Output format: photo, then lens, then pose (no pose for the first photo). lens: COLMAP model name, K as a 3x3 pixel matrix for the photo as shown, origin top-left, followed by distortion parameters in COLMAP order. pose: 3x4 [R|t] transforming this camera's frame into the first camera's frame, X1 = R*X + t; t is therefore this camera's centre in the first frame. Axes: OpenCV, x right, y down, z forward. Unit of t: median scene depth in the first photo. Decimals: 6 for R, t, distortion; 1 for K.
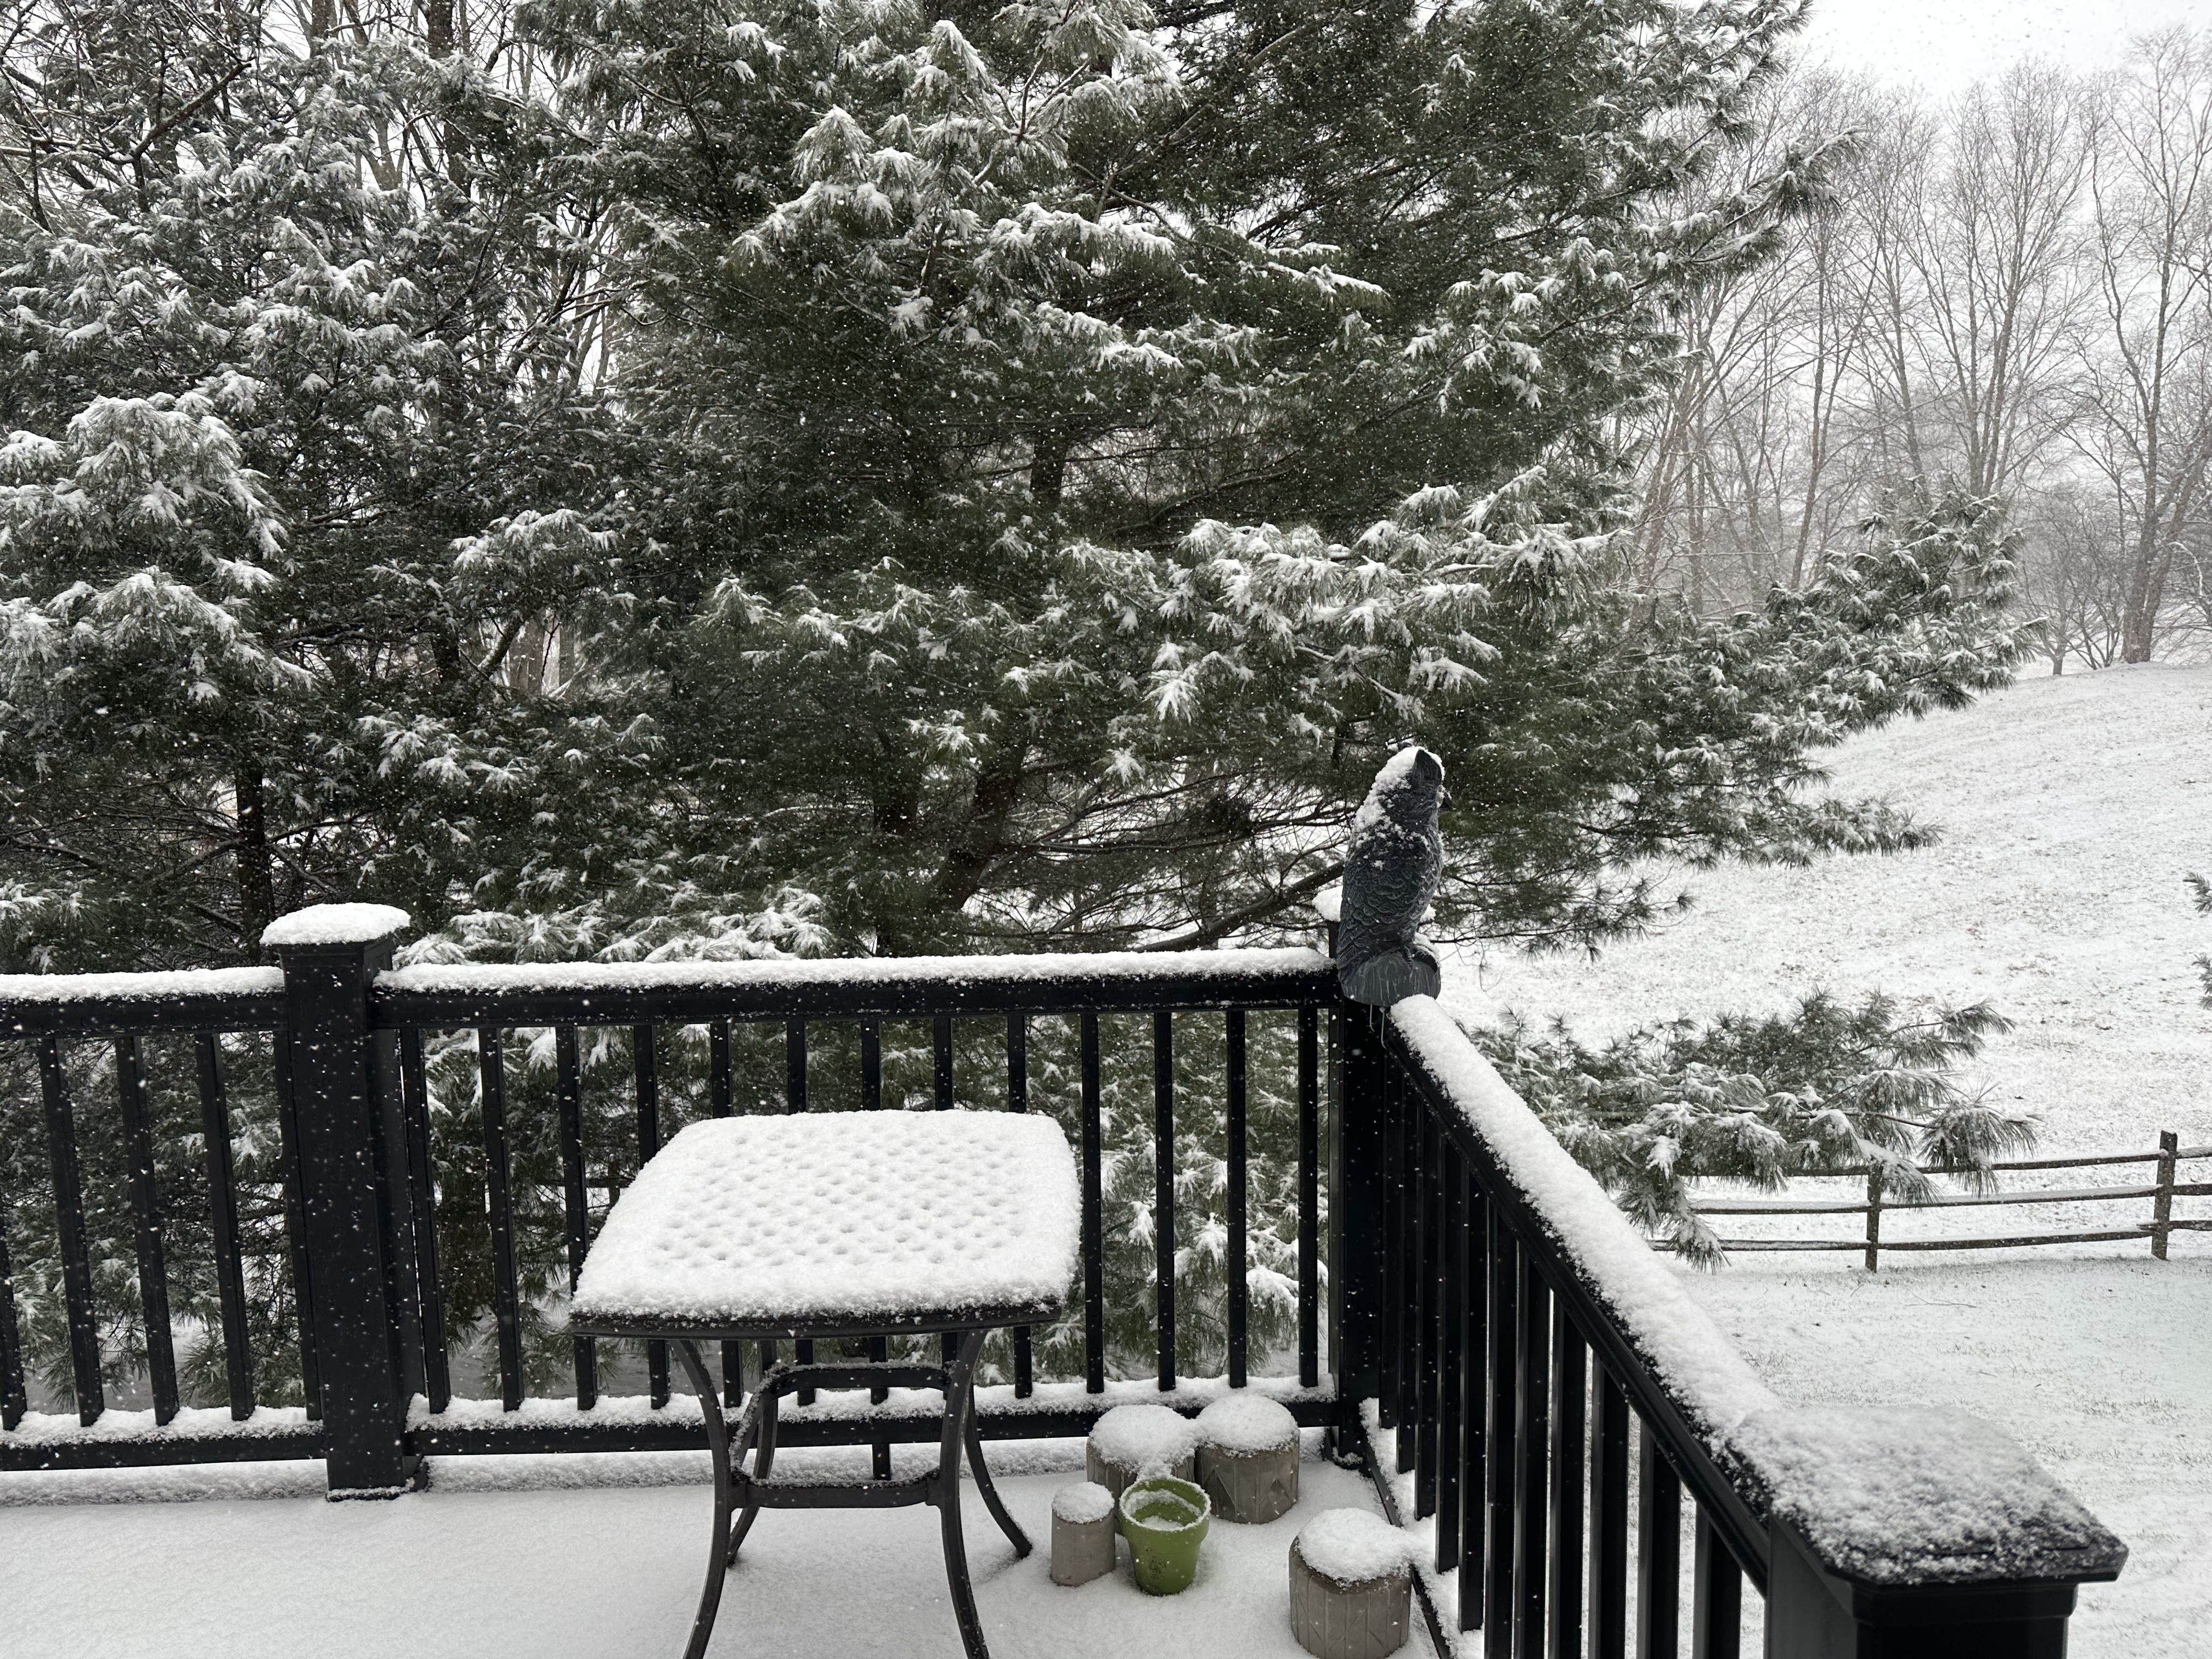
lens RADIAL K [[1617.5, 0, 1061.9], [0, 1617.5, 924.5], [0, 0, 1]] dist [0.107781, -0.091806]
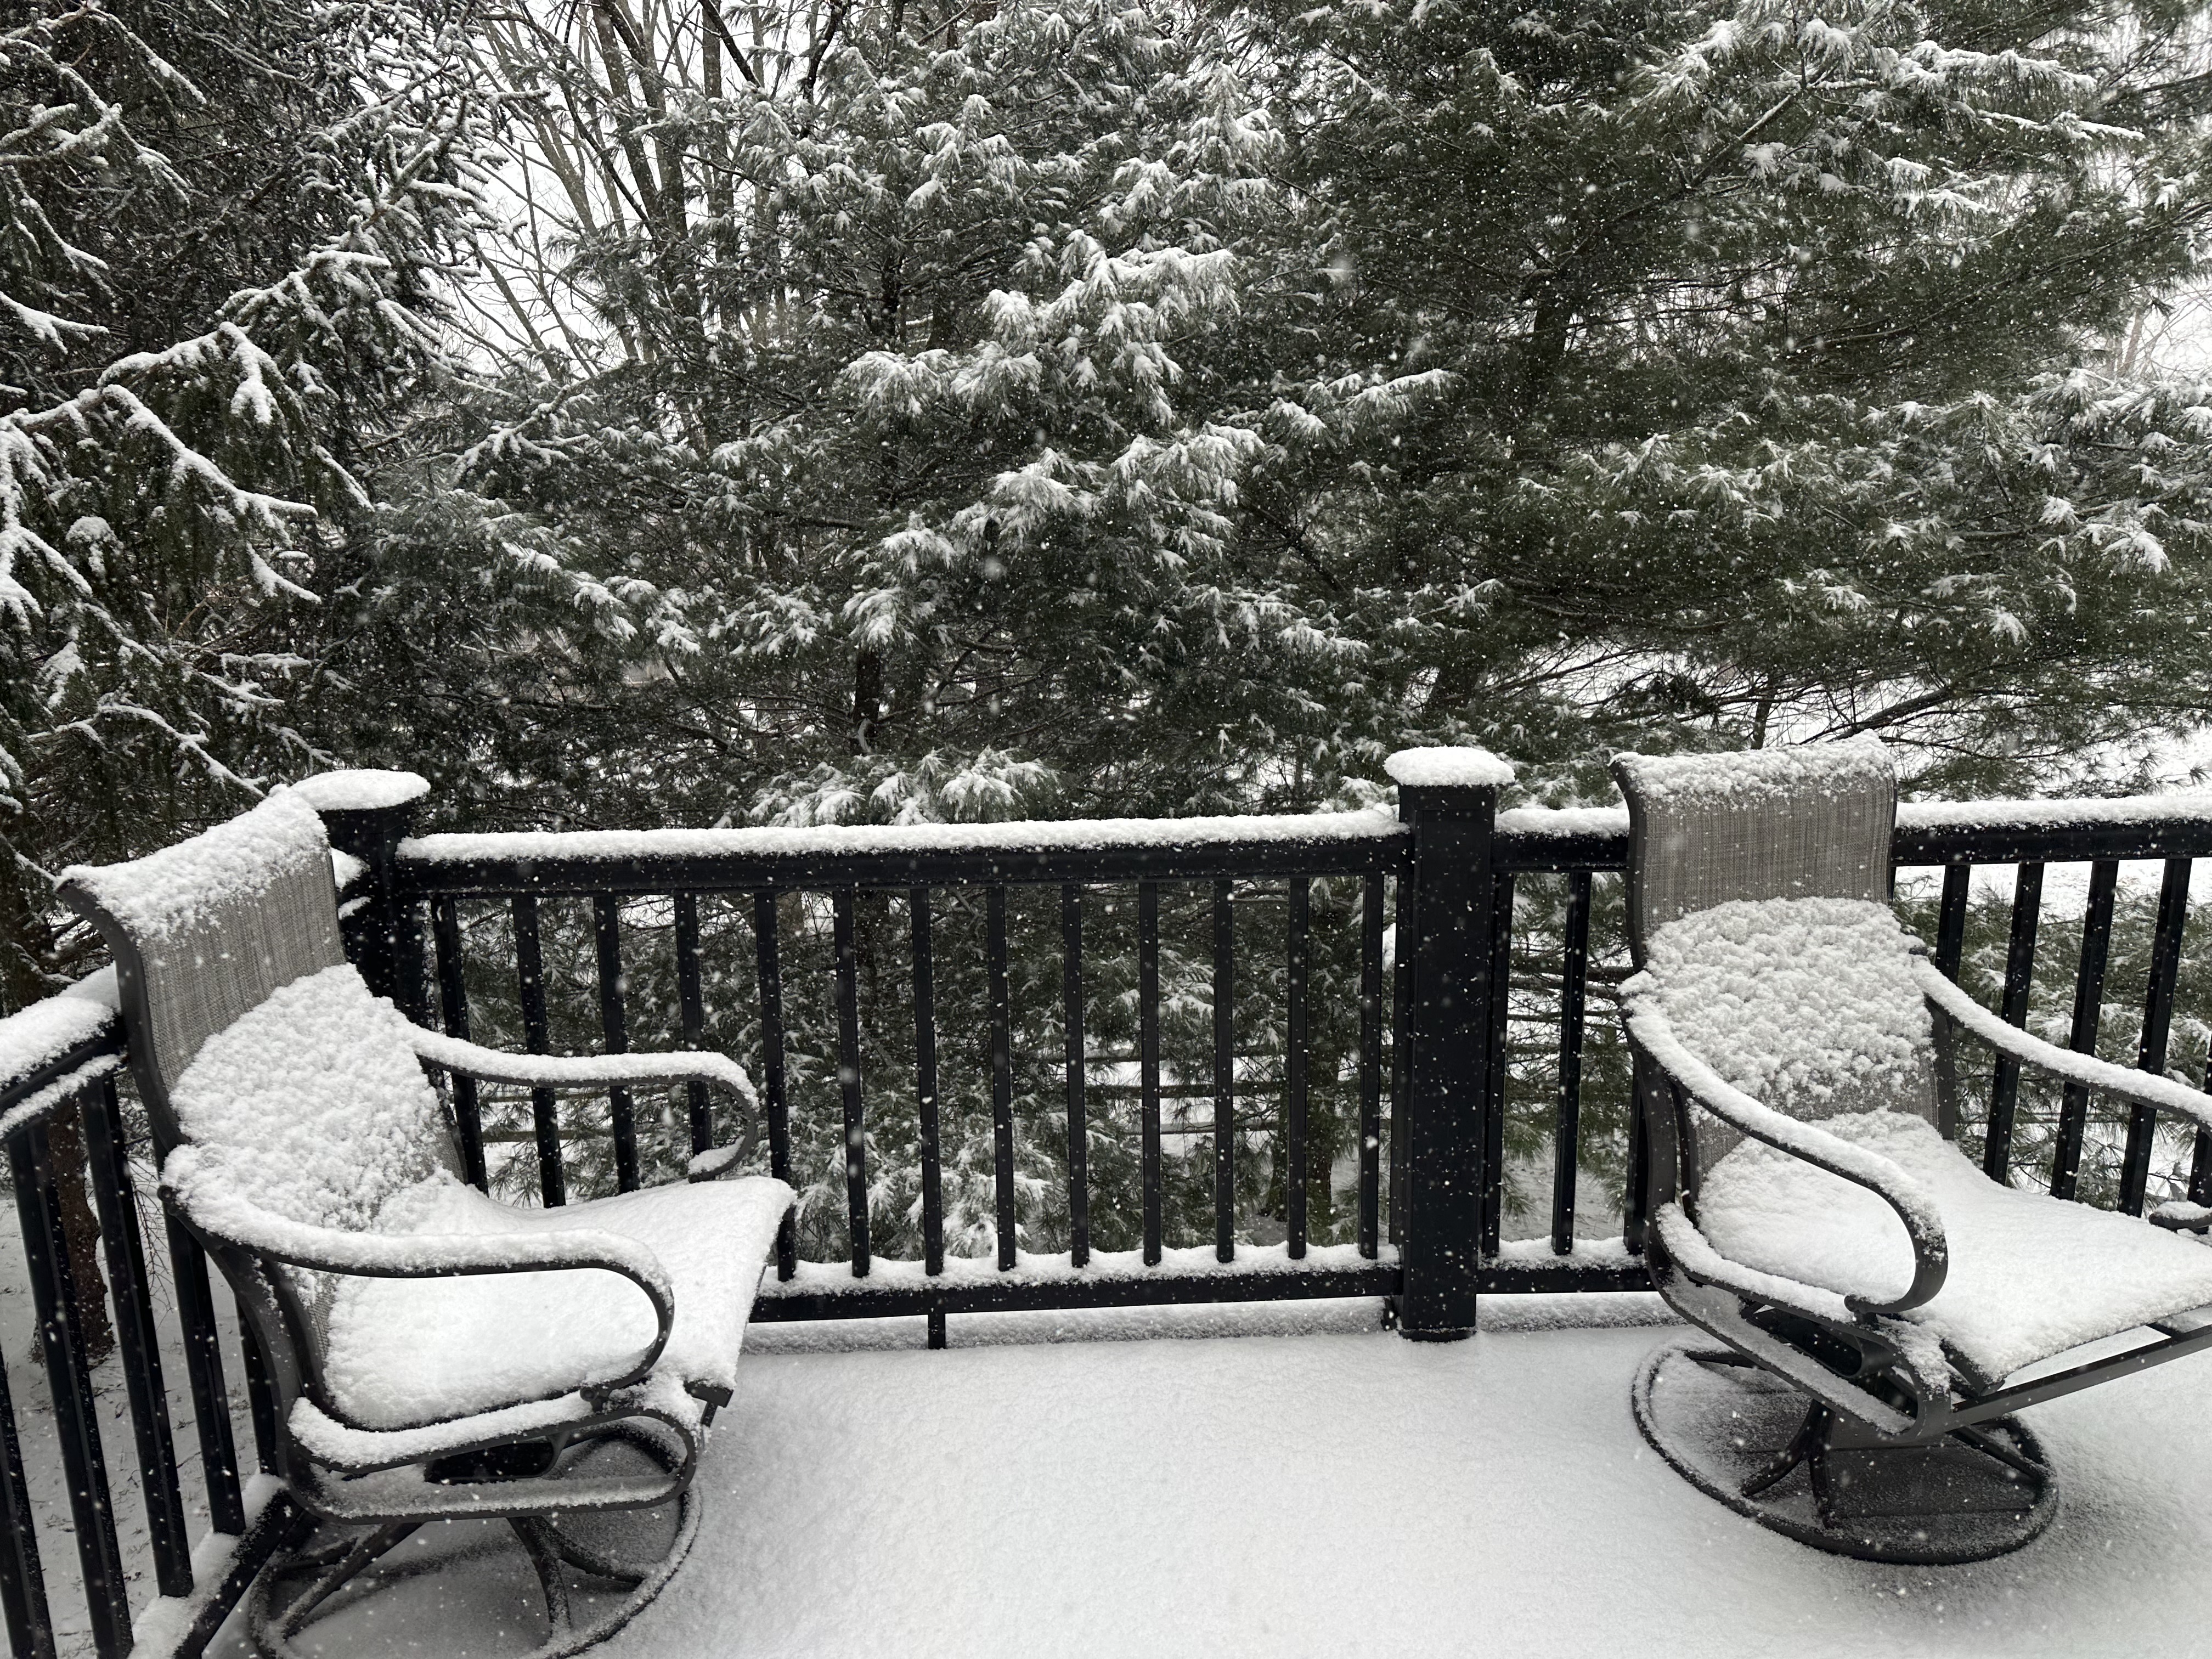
lens RADIAL K [[1641.2, 0, 1106.0], [0, 1641.2, 829.5], [0, 0, 1]] dist [0.022853, -0.010424]
pose [[0.999763, -0.002791, 0.021571, -0.645792], [0.002326, 0.999765, 0.021555, 0.015081], [-0.021627, -0.021500, 0.999535, 0.000966]]
